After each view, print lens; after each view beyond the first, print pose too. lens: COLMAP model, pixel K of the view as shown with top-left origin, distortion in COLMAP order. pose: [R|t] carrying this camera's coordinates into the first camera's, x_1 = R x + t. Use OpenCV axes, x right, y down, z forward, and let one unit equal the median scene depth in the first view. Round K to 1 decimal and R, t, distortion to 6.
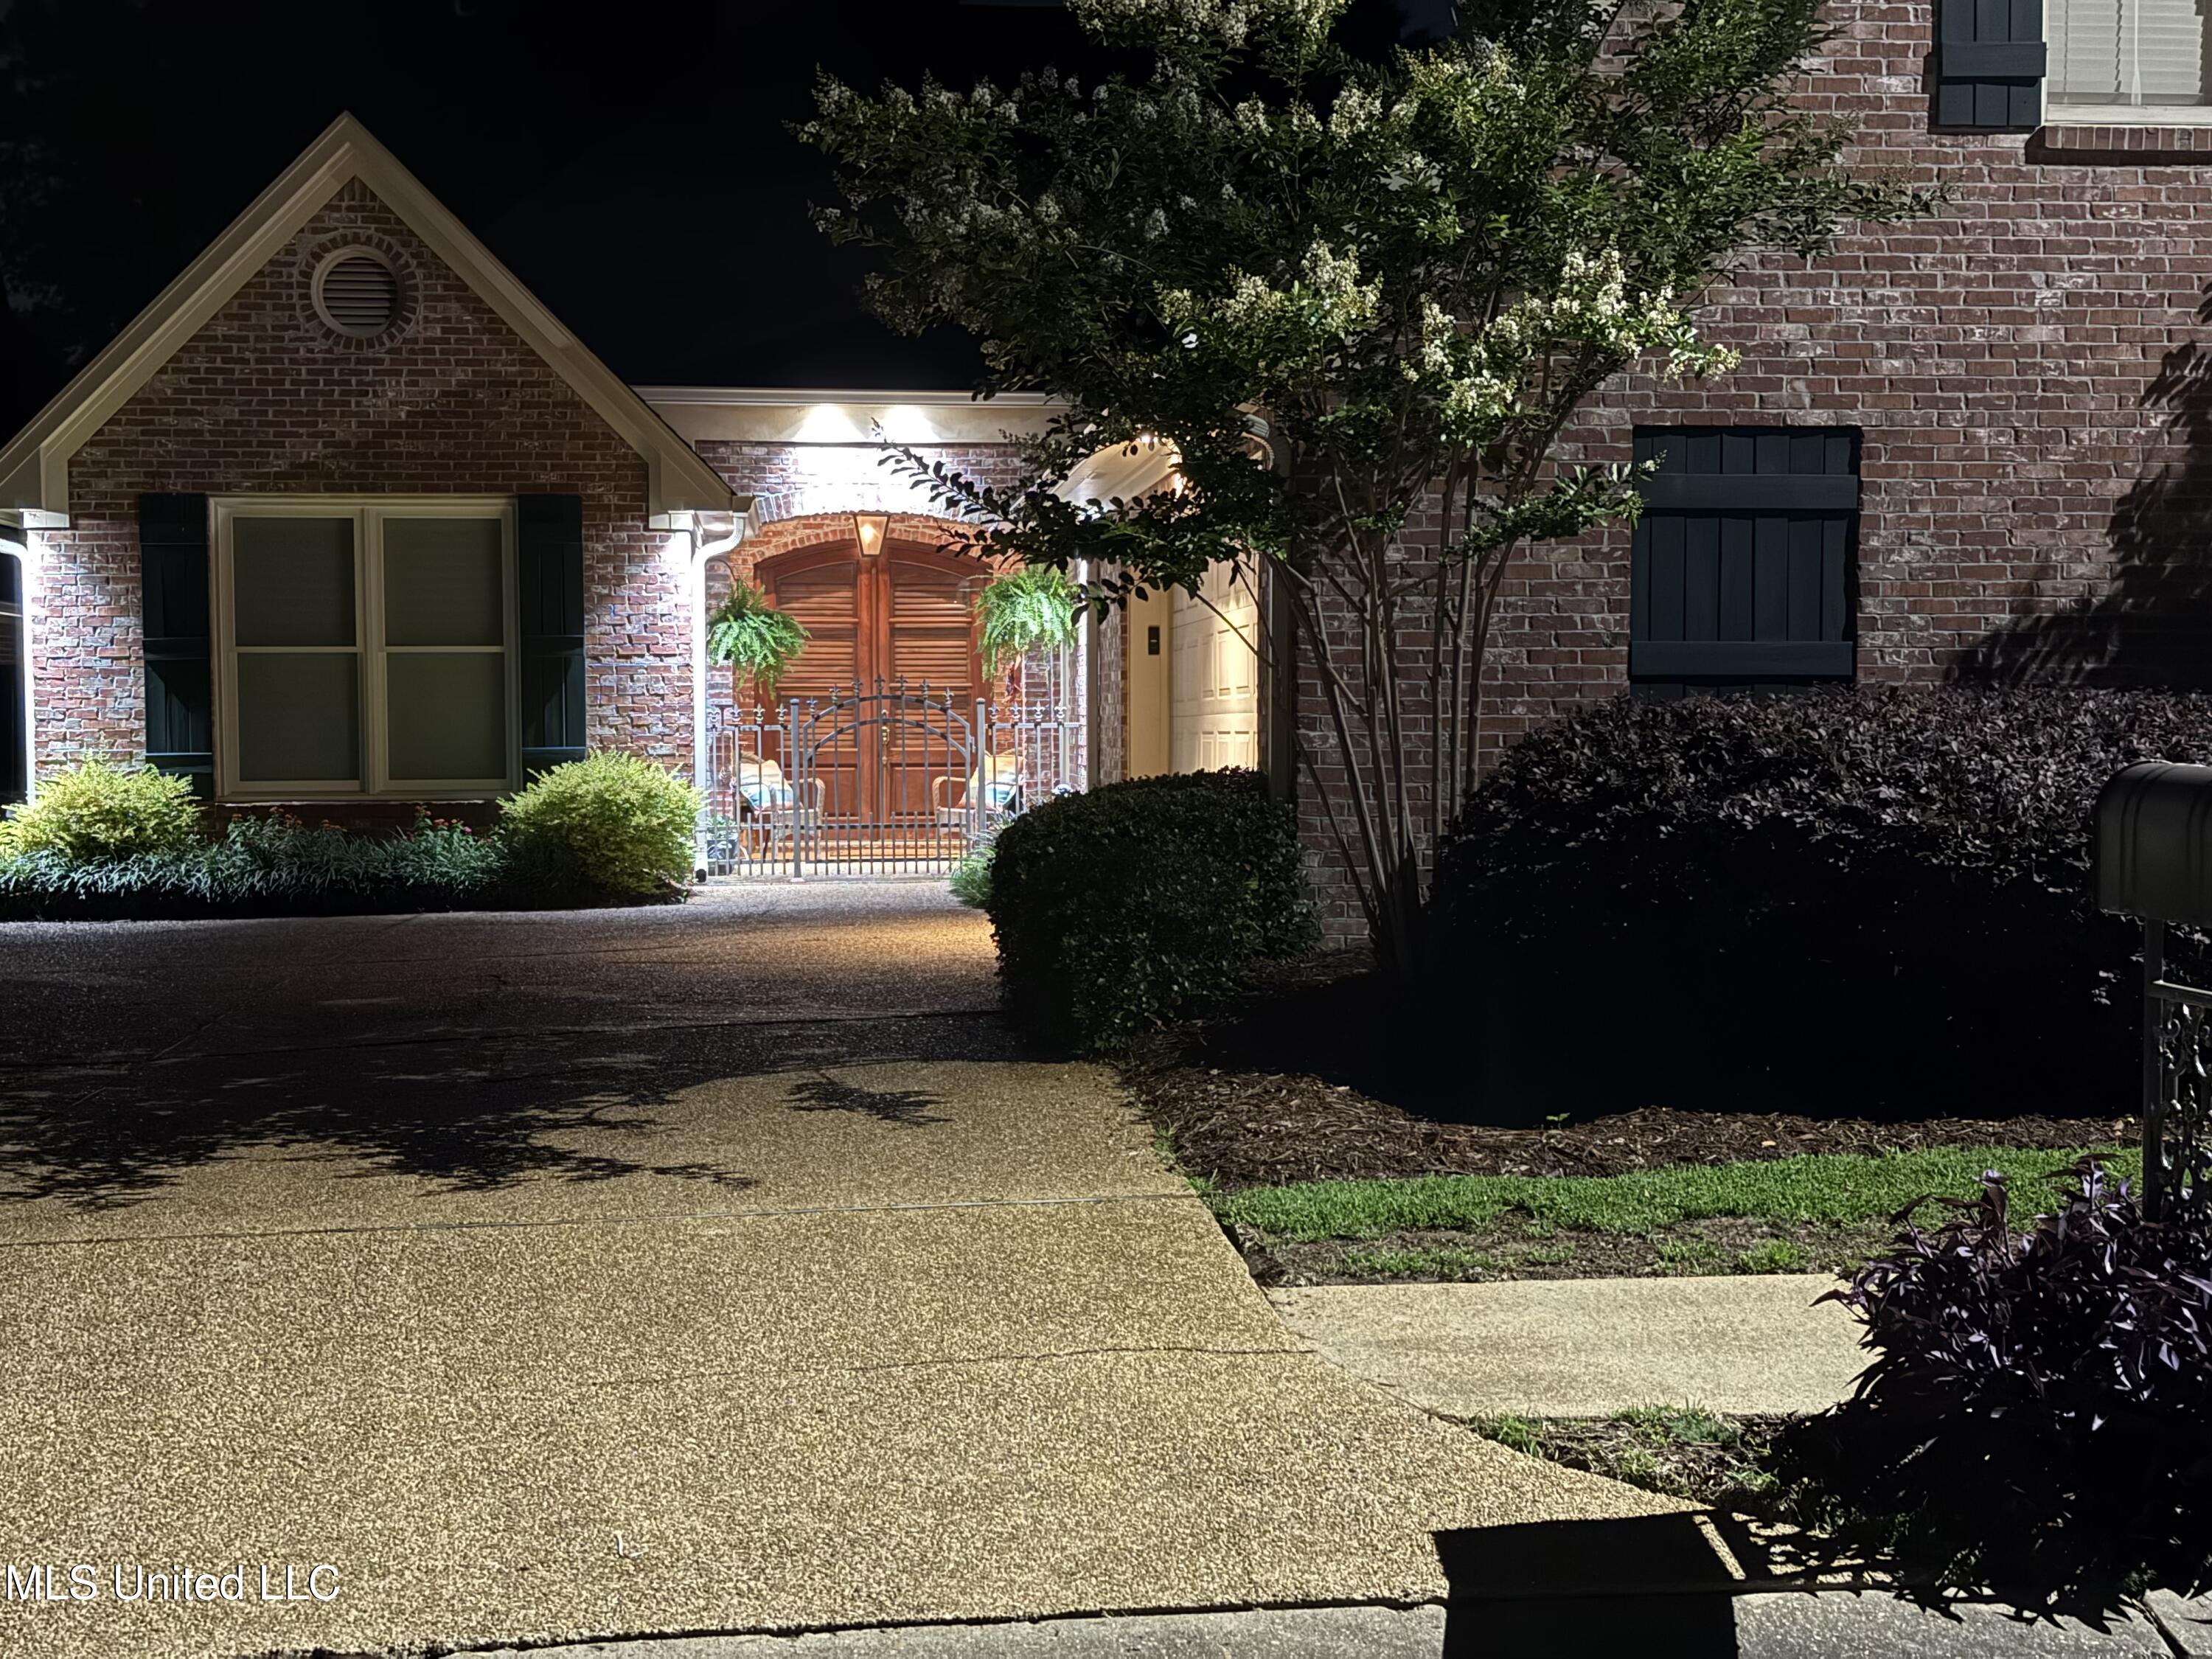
lens RADIAL K [[3142.2, 0, 1118.6], [0, 3142.2, 775.8], [0, 0, 1]] dist [0.108811, 0.000000]
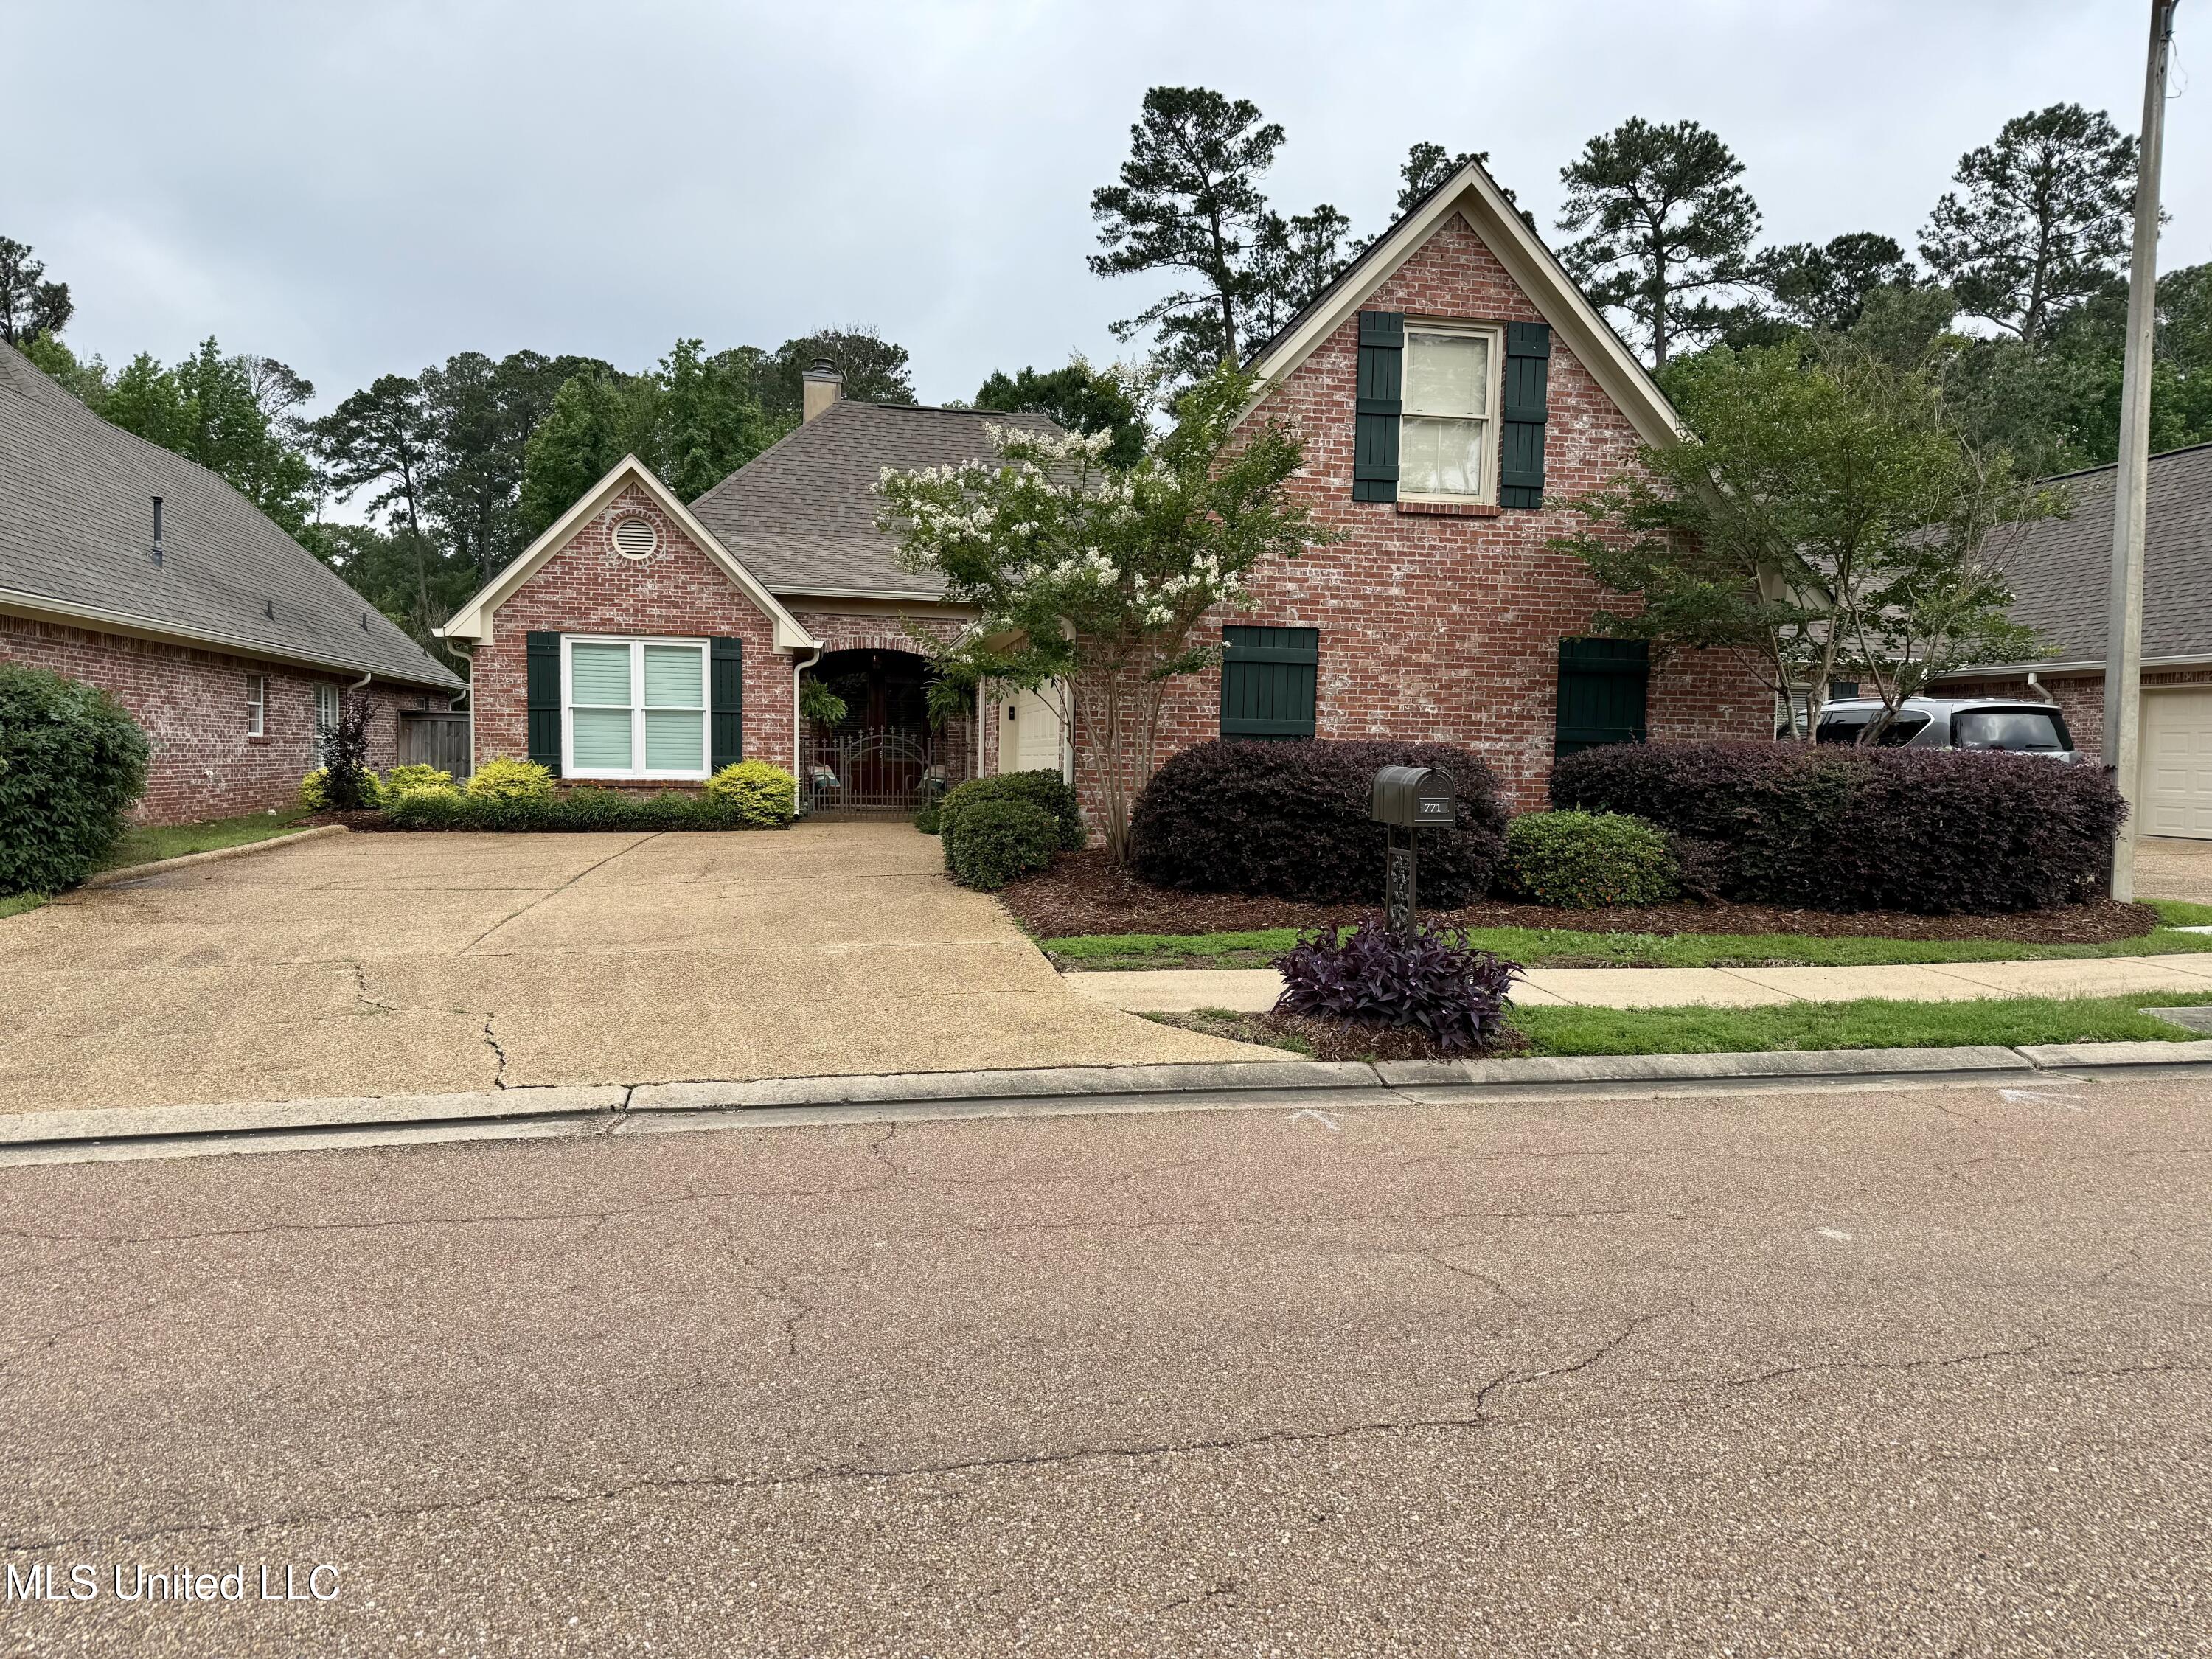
lens RADIAL K [[1569.5, 0, 1140.6], [0, 1569.5, 842.6], [0, 0, 1]] dist [0.058677, -0.061279]
pose [[0.994889, 0.016321, 0.099651, -0.009343], [-0.020106, 0.999109, 0.037105, 0.007194], [-0.098957, -0.038919, 0.994330, -0.143973]]
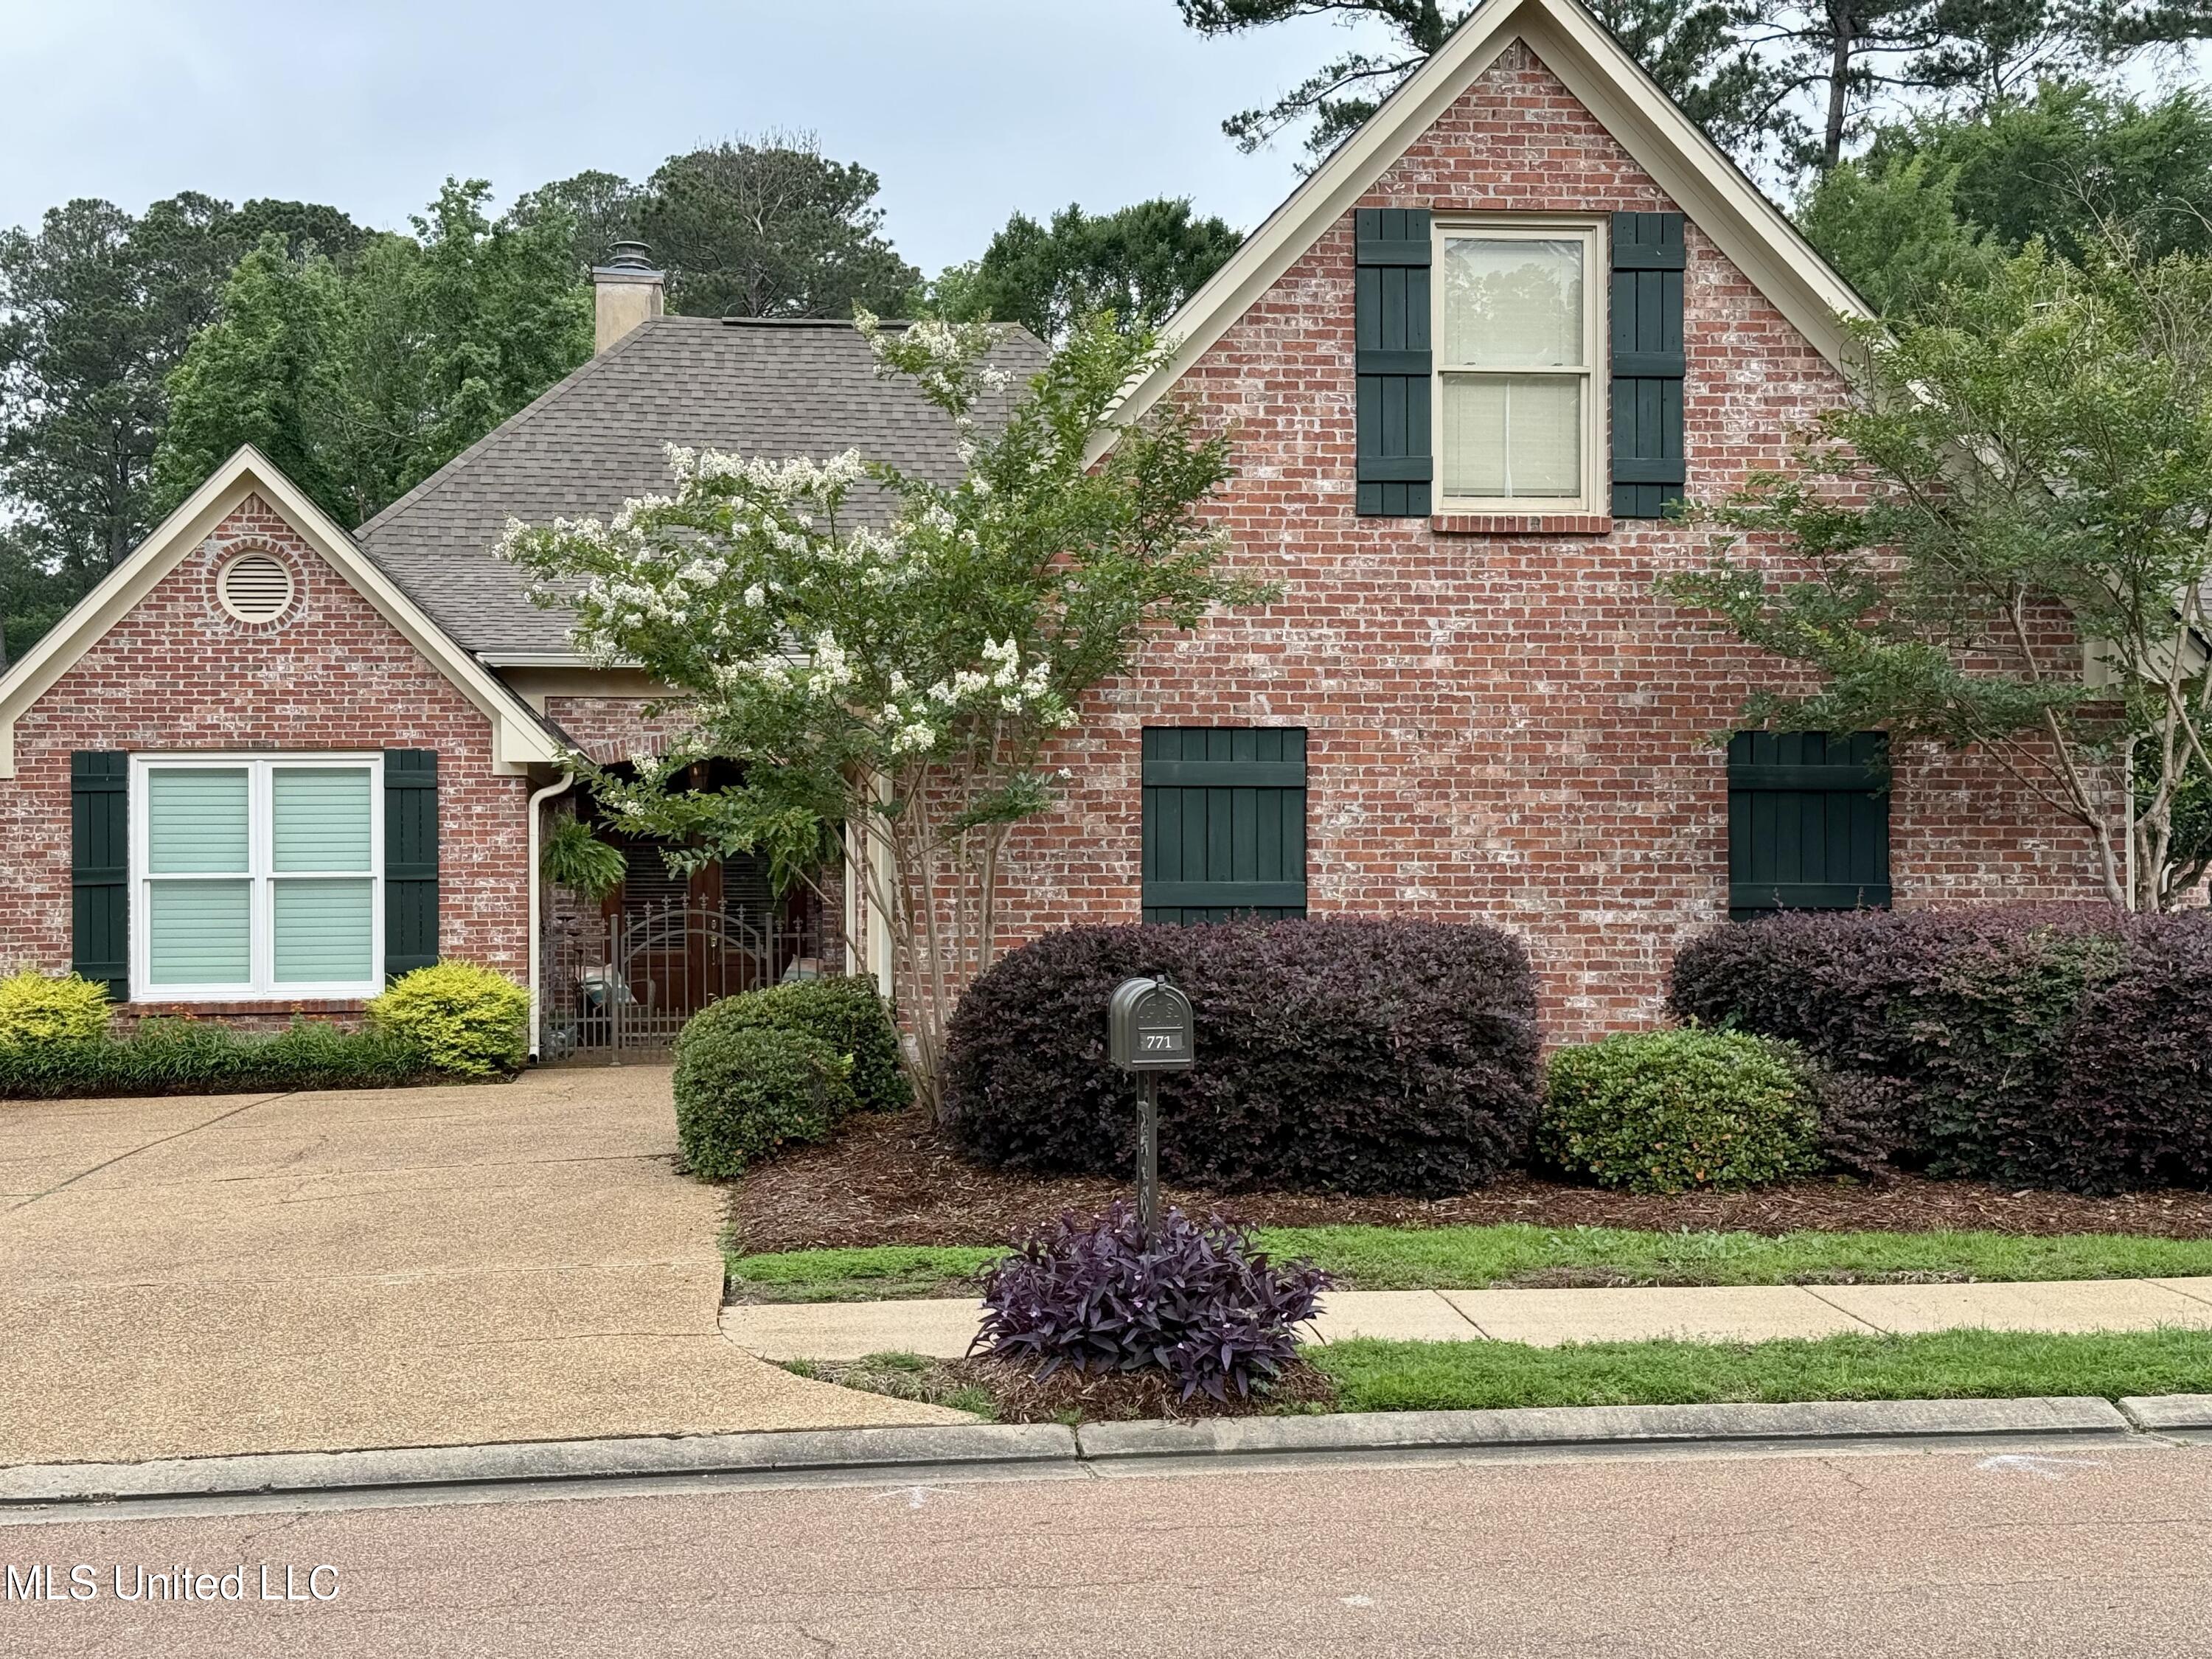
lens RADIAL K [[3142.2, 0, 1162.7], [0, 3142.2, 793.6], [0, 0, 1]] dist [0.108811, 0.000000]
pose [[0.999835, -0.001493, 0.018082, 0.145575], [0.002488, 0.998476, -0.055133, -0.005305], [-0.017972, 0.055169, 0.998315, -0.374646]]
